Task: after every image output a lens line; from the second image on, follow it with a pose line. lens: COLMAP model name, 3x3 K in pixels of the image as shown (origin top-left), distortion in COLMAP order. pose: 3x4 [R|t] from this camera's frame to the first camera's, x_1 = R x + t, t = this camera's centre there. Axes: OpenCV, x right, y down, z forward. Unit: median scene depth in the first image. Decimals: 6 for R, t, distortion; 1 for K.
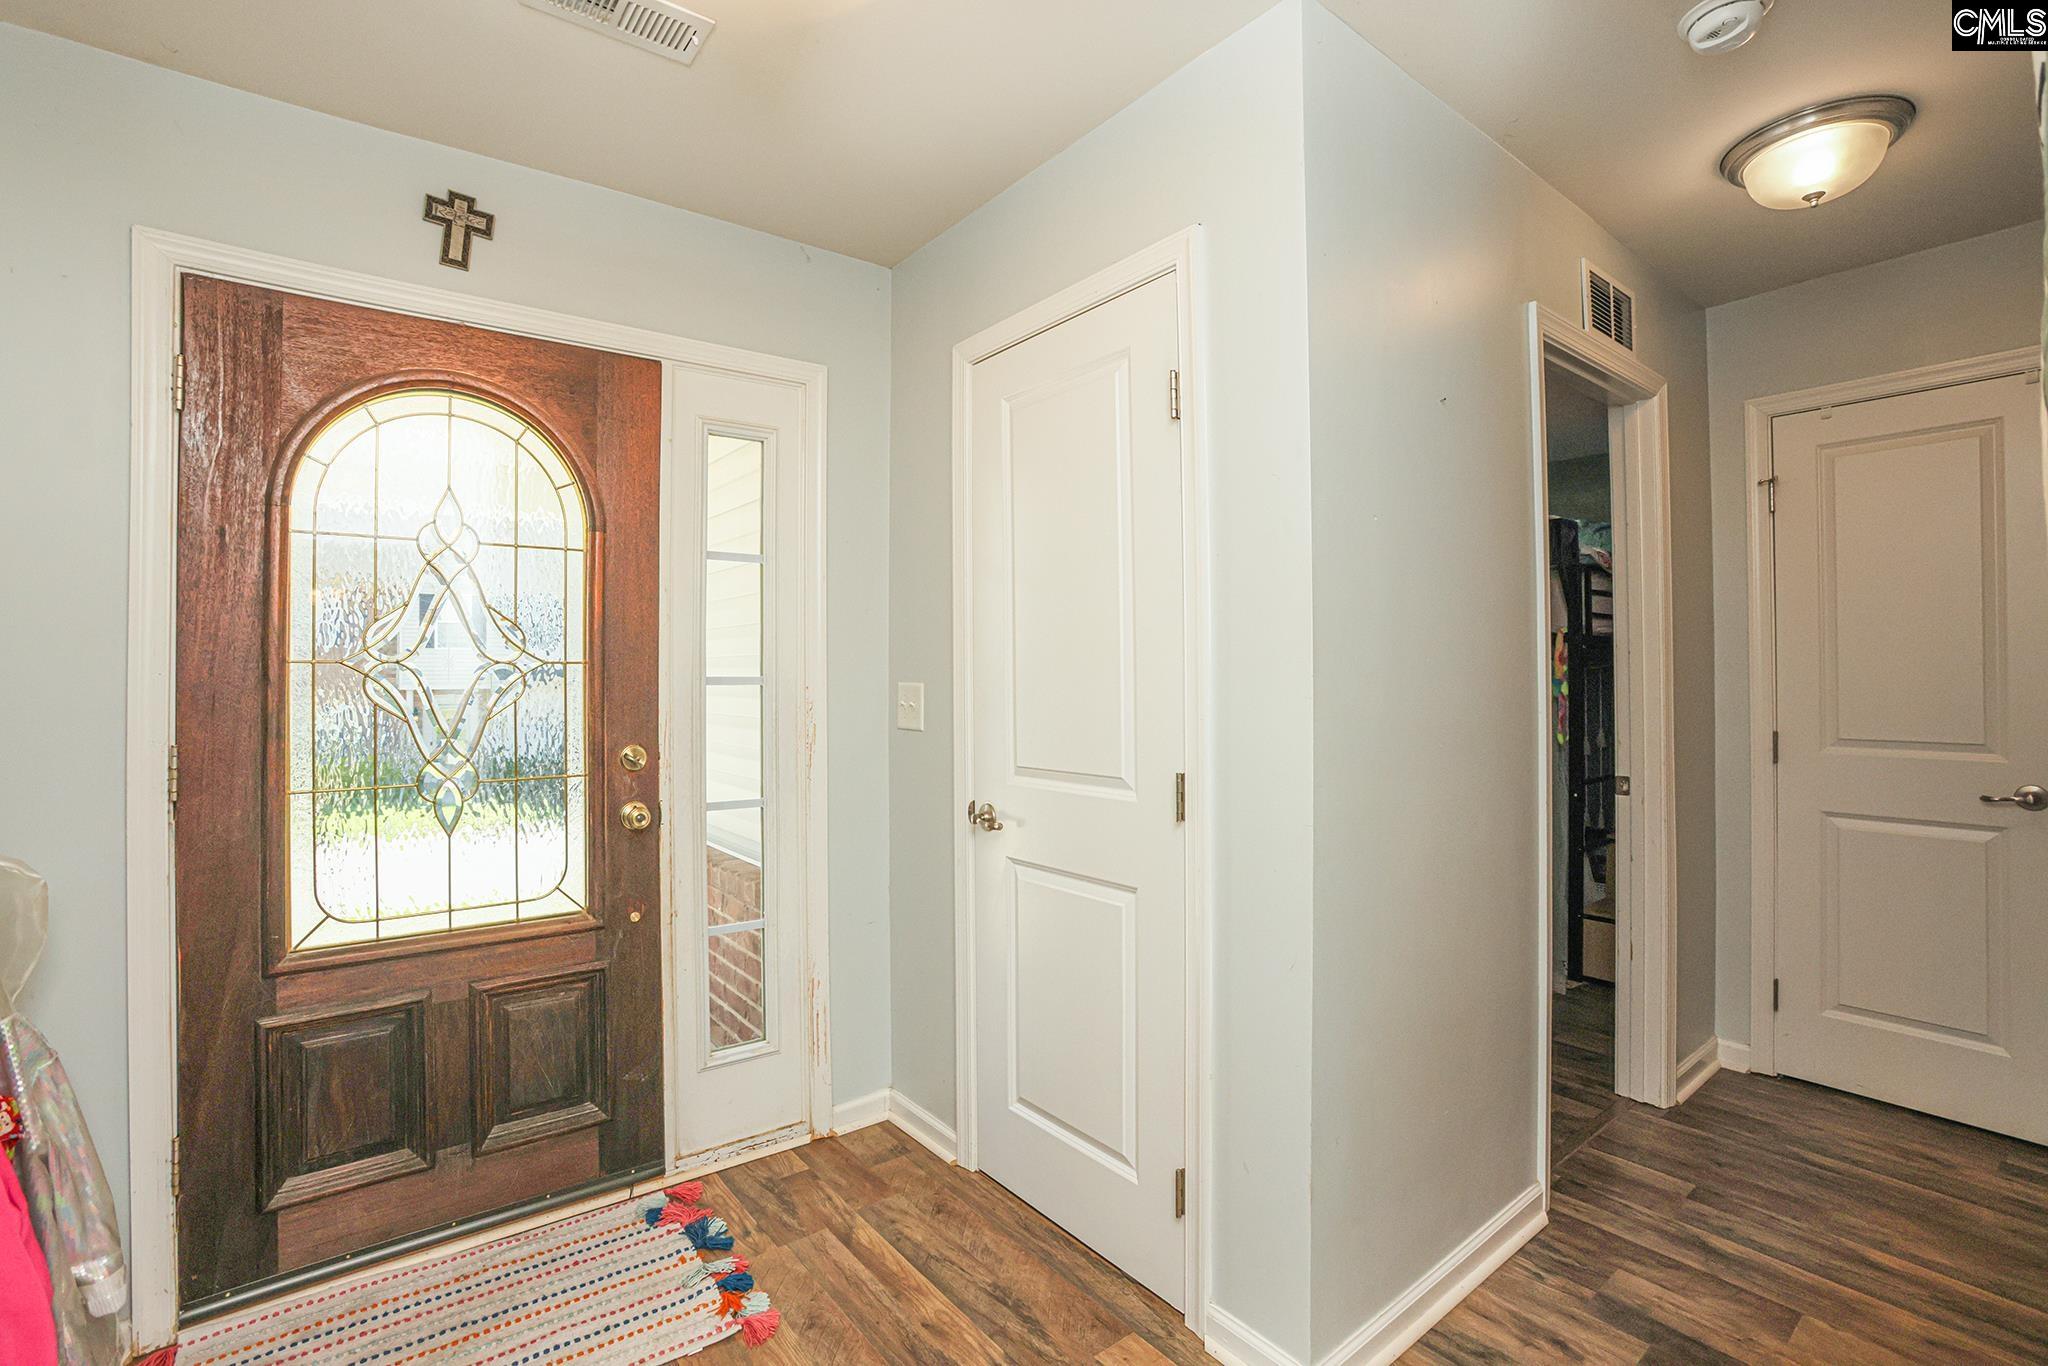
lens RADIAL K [[938.7, 0, 1026.0], [0, 938.7, 667.4], [0, 0, 1]] dist [-0.071089, 0.029912]
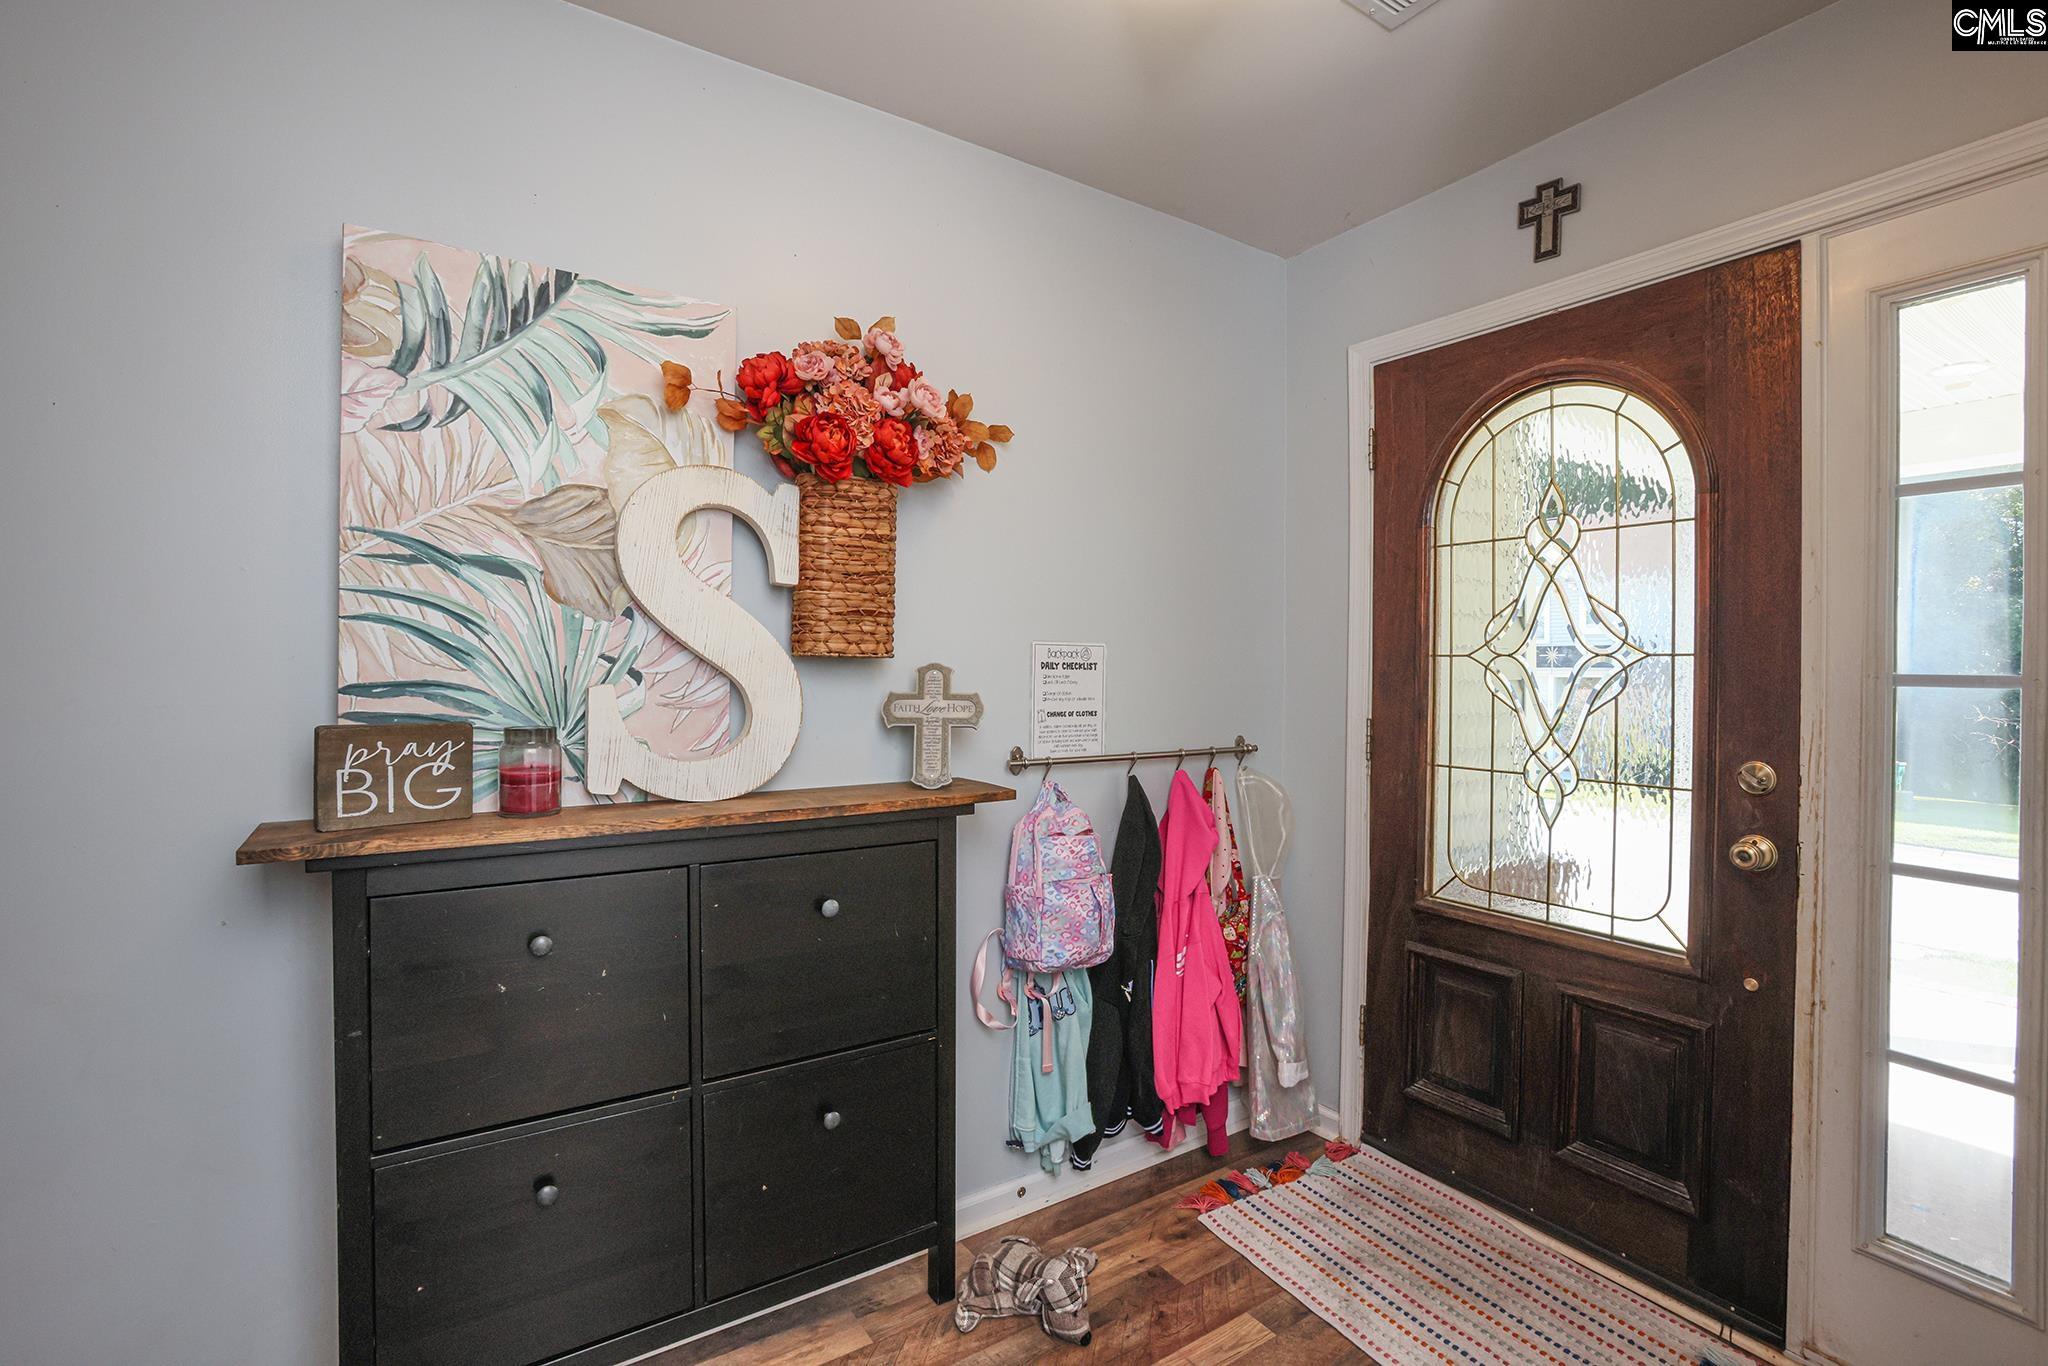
lens RADIAL K [[938.7, 0, 1026.0], [0, 938.7, 667.4], [0, 0, 1]] dist [-0.071089, 0.029912]
pose [[-0.096109, 0.008403, -0.995335, 0.417145], [0.001484, 0.999964, 0.008299, -0.001454], [0.995370, -0.000679, -0.096118, 0.518586]]
